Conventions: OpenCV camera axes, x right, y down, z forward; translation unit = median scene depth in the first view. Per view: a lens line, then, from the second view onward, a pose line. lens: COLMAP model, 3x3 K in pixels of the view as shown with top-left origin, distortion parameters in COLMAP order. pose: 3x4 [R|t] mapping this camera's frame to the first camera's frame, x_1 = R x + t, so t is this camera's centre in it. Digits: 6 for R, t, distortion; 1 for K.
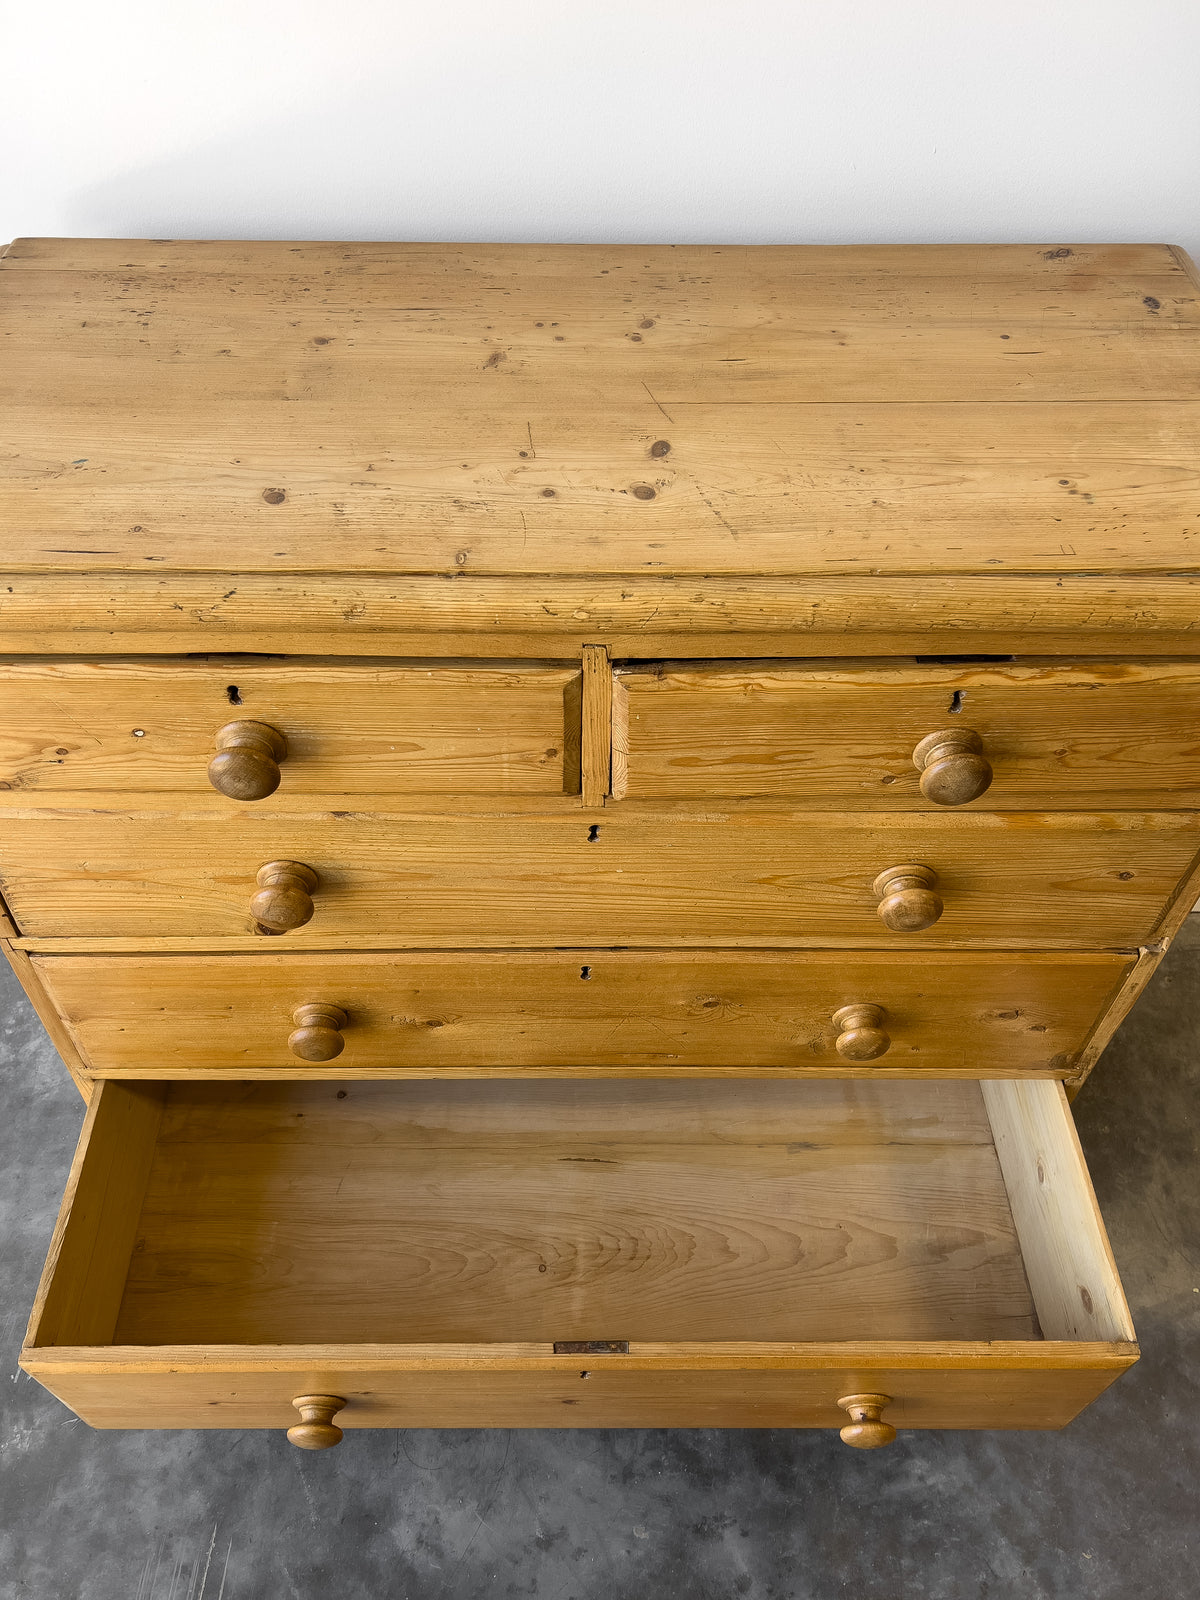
lens RADIAL K [[1233.8, 0, 579.7], [0, 1233.8, 789.4], [0, 0, 1]] dist [-0.005056, 0.000757]
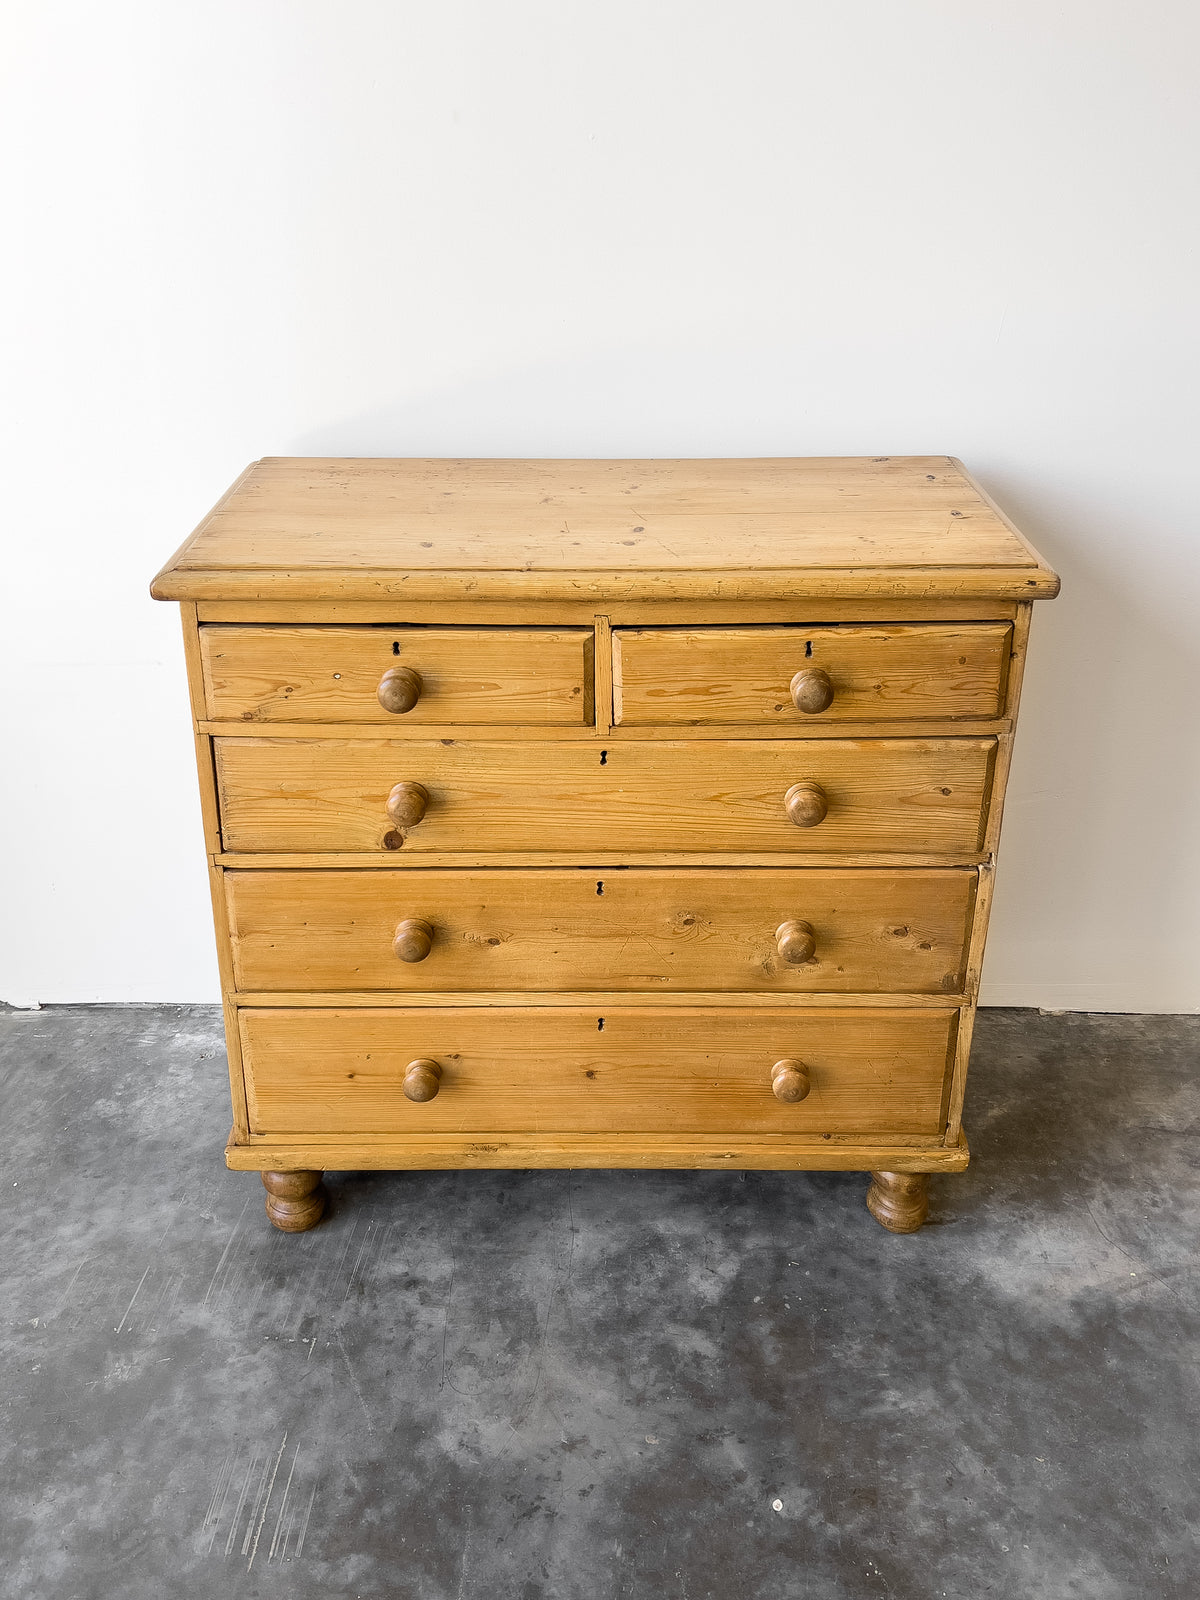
lens RADIAL K [[1317.4, 0, 597.1], [0, 1317.4, 625.0], [0, 0, 1]] dist [0.019654, -0.009250]
pose [[0.999919, -0.005813, -0.011362, 0.024973], [0.000672, 0.913009, -0.407938, 0.612298], [0.012745, 0.407897, 0.912939, -0.671499]]
